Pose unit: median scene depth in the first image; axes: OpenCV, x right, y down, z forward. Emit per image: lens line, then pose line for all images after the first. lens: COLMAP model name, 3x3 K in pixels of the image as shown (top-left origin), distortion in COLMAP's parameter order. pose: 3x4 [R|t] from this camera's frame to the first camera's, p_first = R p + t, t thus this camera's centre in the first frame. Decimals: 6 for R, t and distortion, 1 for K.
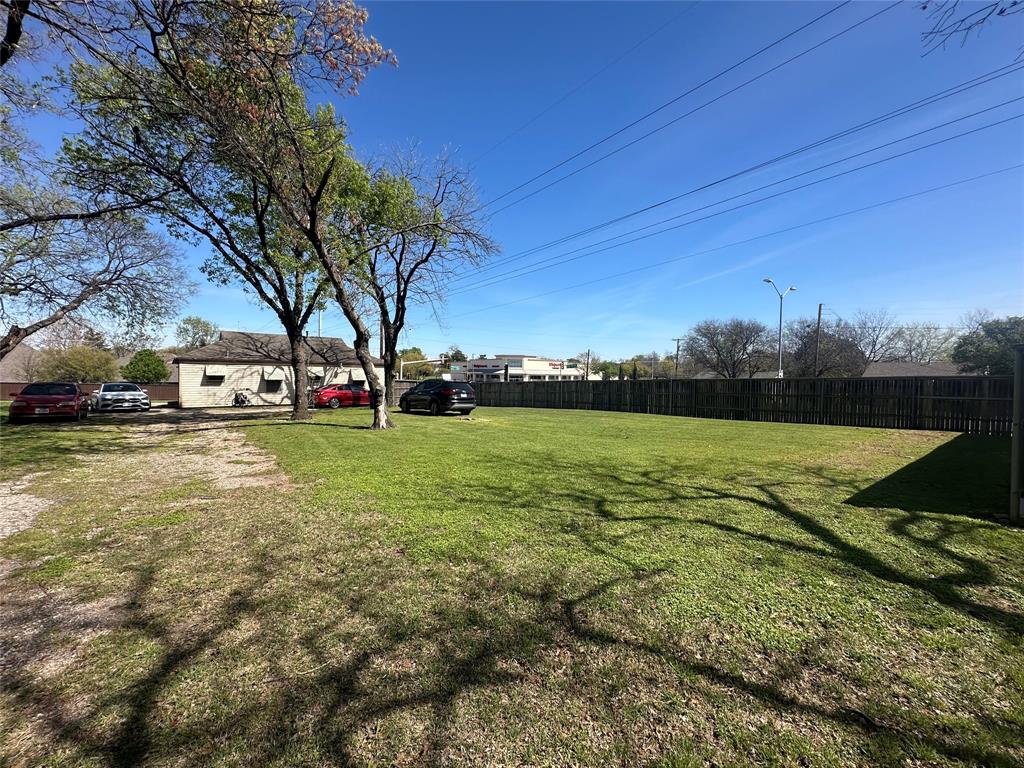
lens RADIAL K [[422.7, 0, 512.0], [0, 422.7, 384.0], [0, 0, 1]] dist [-0.001184, 0.000283]
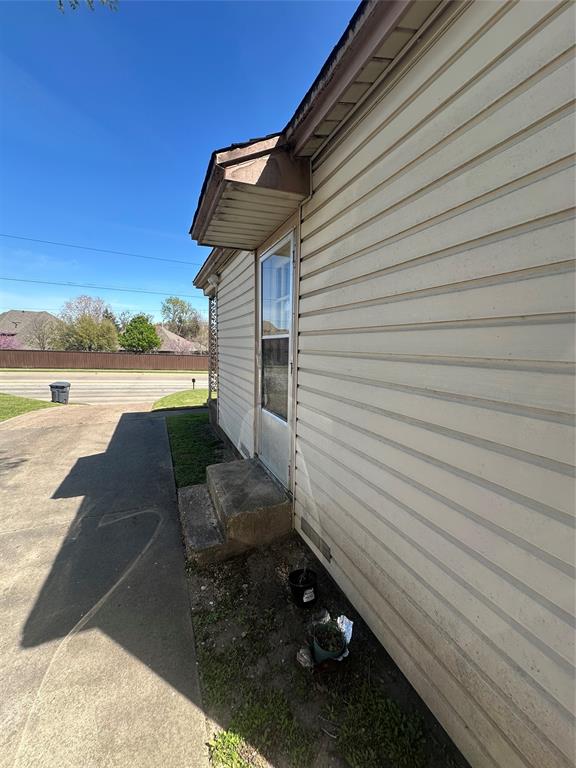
lens RADIAL K [[300.1, 0, 288.0], [0, 300.1, 384.0], [0, 0, 1]] dist [0.001898, 0.000196]
pose [[0.964073, 0.039462, -0.262689, -1.206898], [-0.013257, 0.994819, 0.100794, -0.009344], [0.265306, -0.093691, 0.959601, 1.423136]]
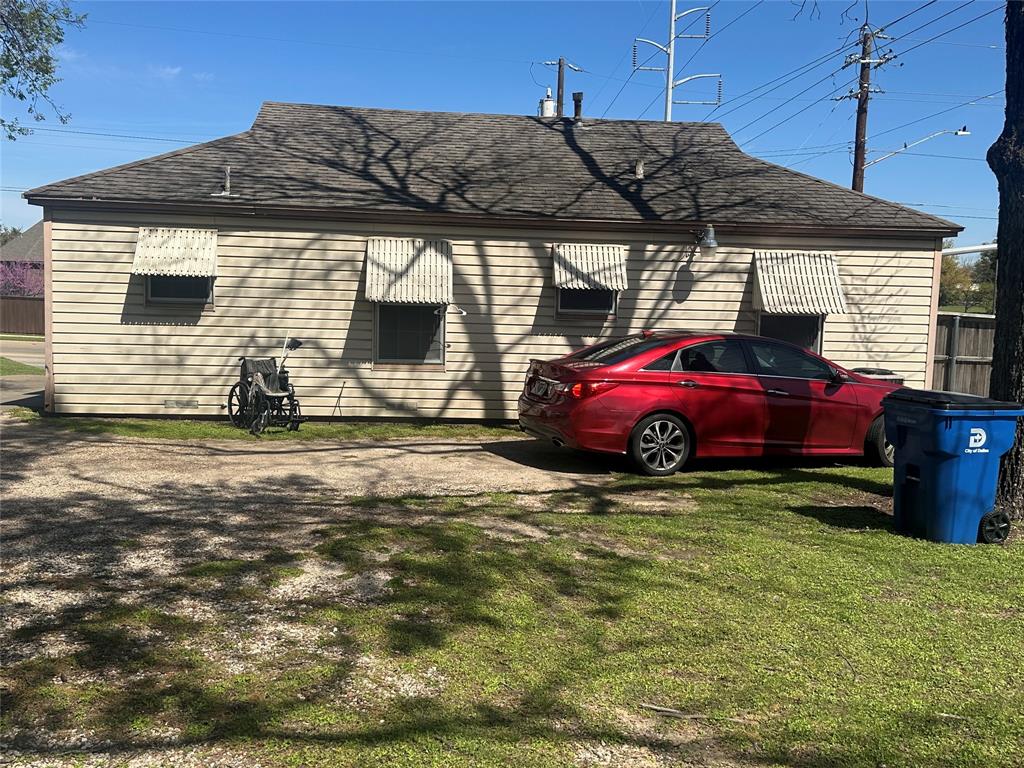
lens RADIAL K [[966.4, 0, 535.5], [0, 966.4, 383.9], [0, 0, 1]] dist [0.088918, -0.006137]
pose [[0.839742, 0.065421, -0.539030, -0.385977], [-0.032128, 0.996963, 0.070947, -0.009194], [0.542034, -0.042259, 0.839293, 0.984016]]
